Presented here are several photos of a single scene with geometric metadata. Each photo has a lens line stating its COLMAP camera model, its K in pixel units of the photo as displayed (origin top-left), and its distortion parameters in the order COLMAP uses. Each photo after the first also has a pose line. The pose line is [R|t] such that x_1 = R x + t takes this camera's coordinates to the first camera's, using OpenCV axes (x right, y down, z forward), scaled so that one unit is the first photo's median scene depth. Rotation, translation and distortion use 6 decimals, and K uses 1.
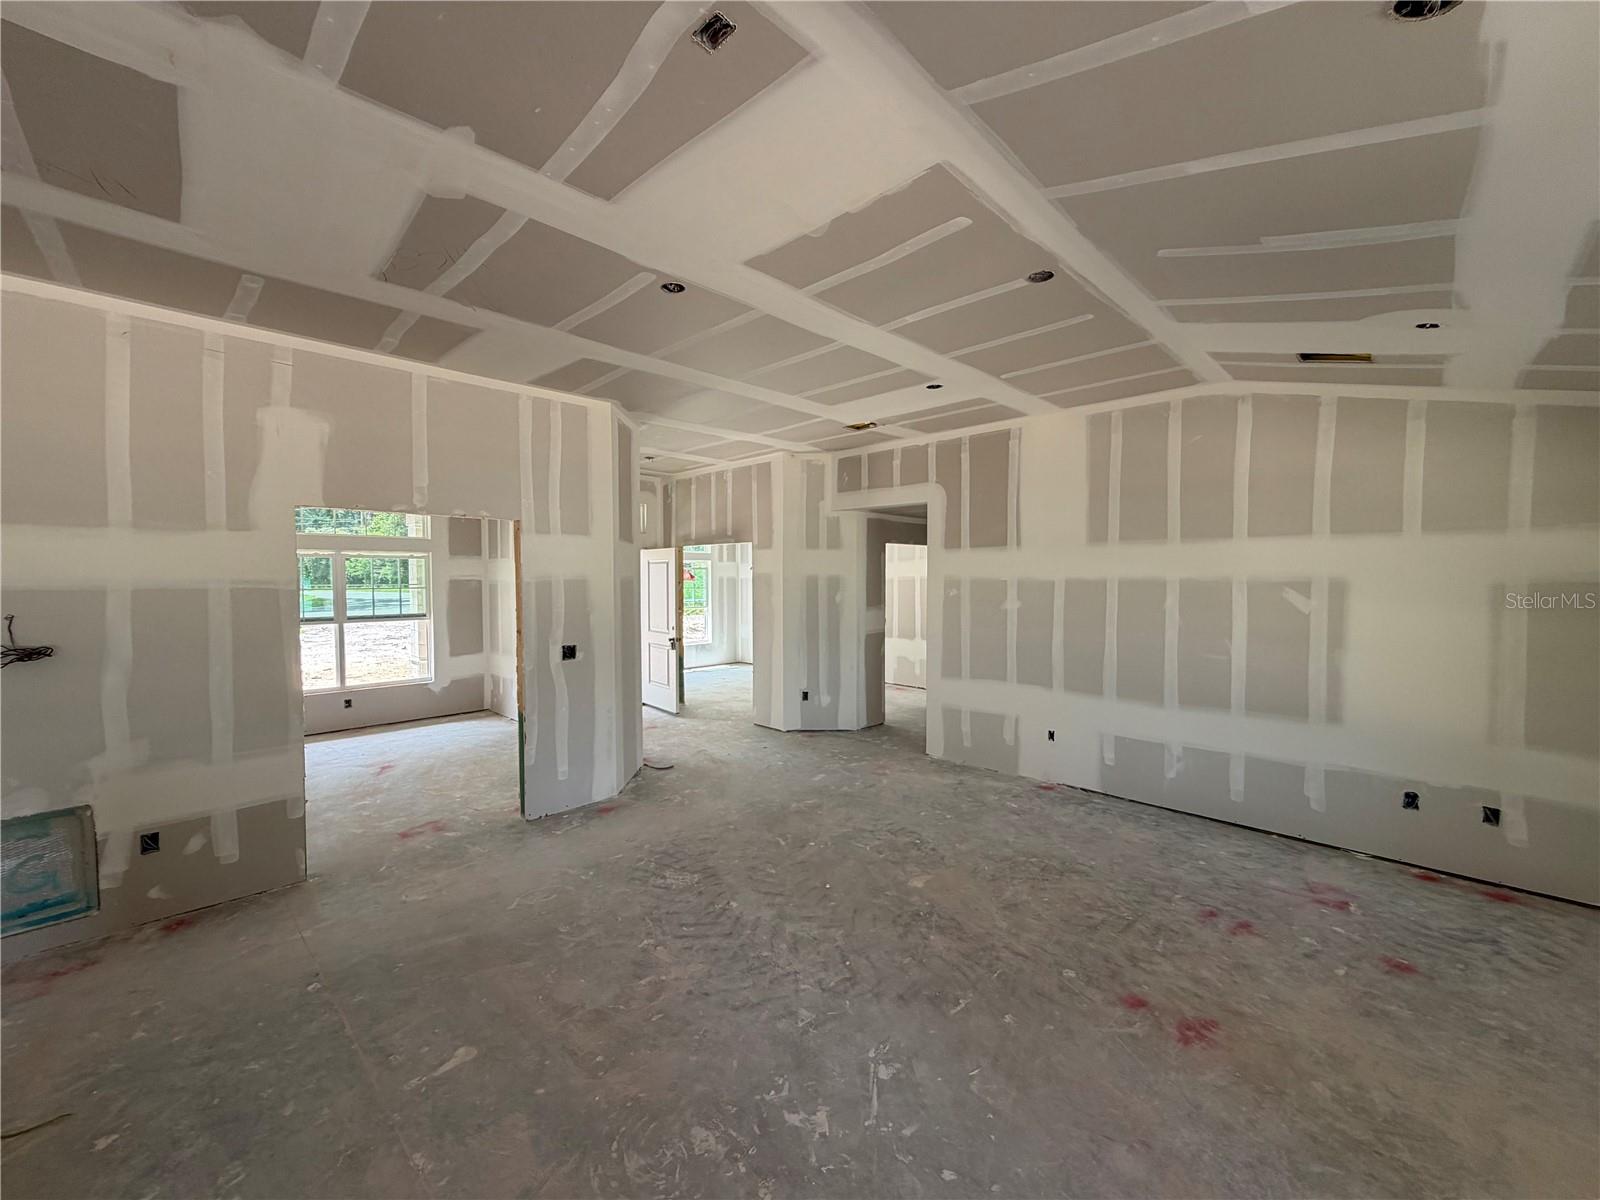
lens RADIAL K [[641.8, 0, 800.0], [0, 641.8, 600.0], [0, 0, 1]] dist [0.000152, 0.000017]
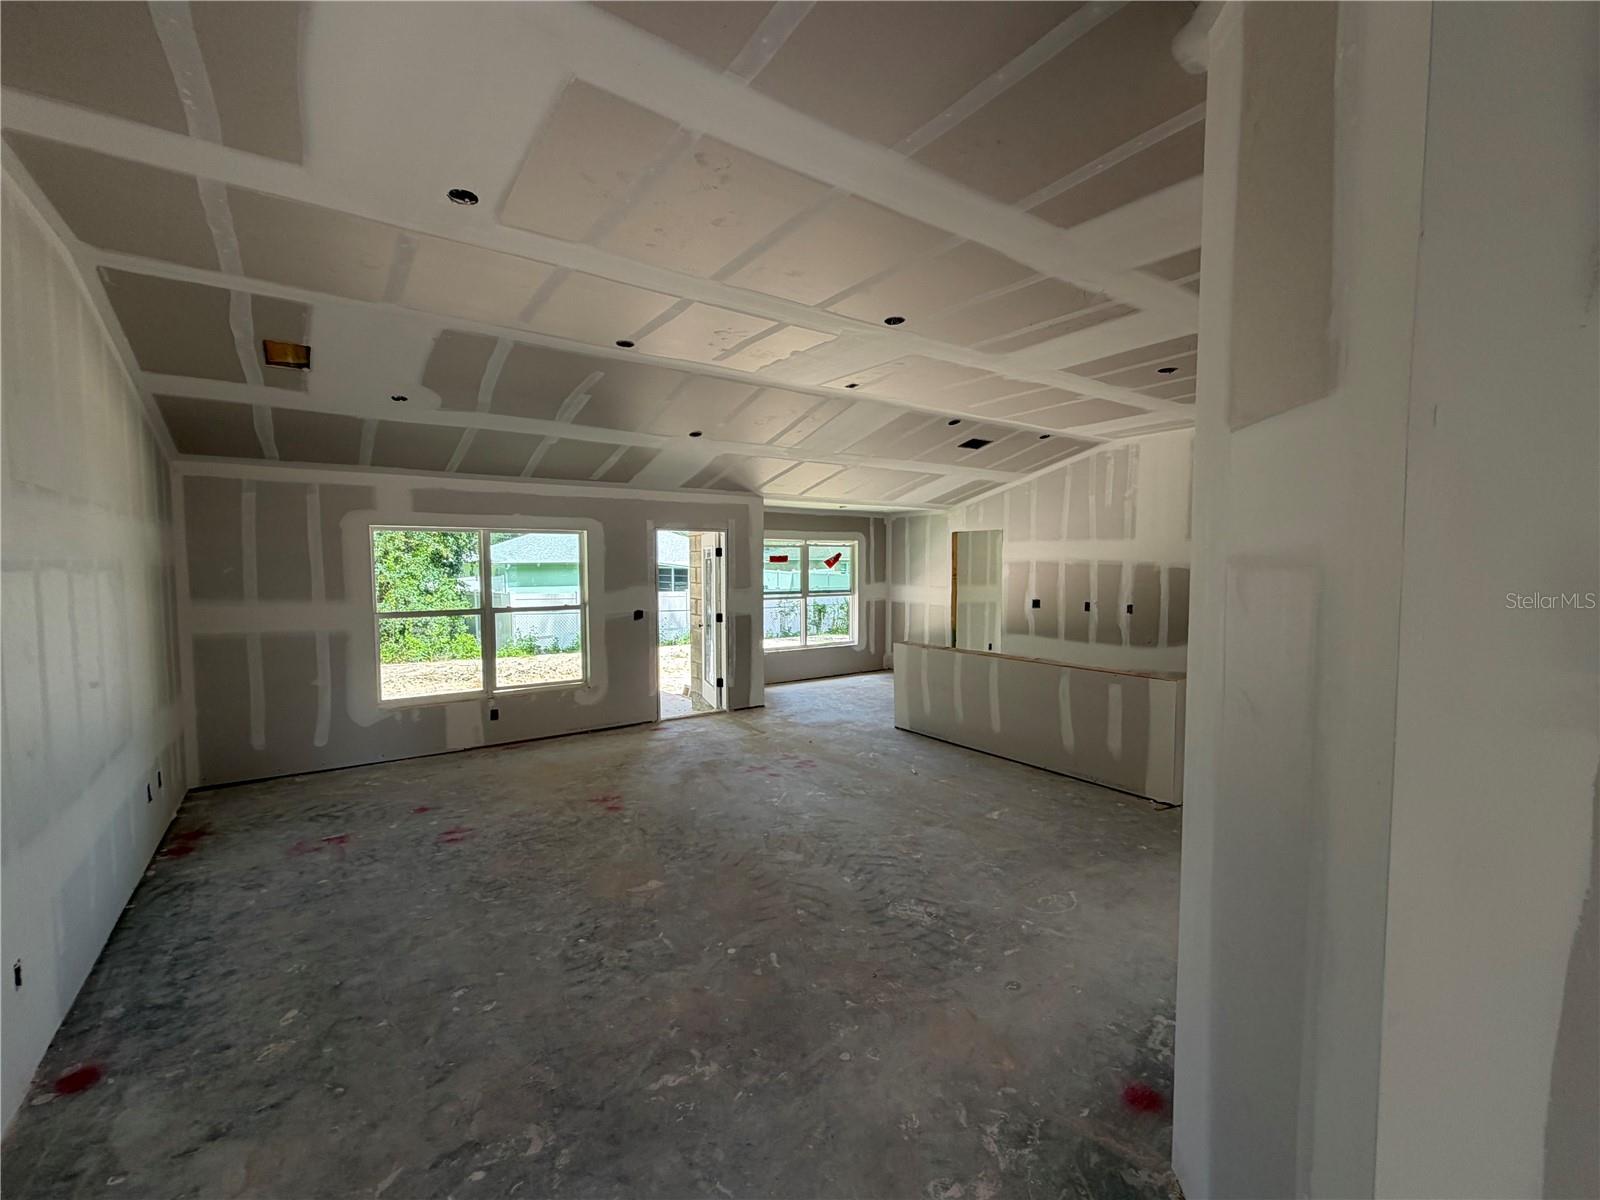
lens RADIAL K [[682.5, 0, 800.0], [0, 682.5, 600.0], [0, 0, 1]] dist [-0.000721, -0.000056]
pose [[-0.985096, -0.006233, 0.171890, -0.210829], [0.009804, 0.995684, 0.092287, -0.068960], [-0.171724, 0.092597, -0.980784, 2.010109]]
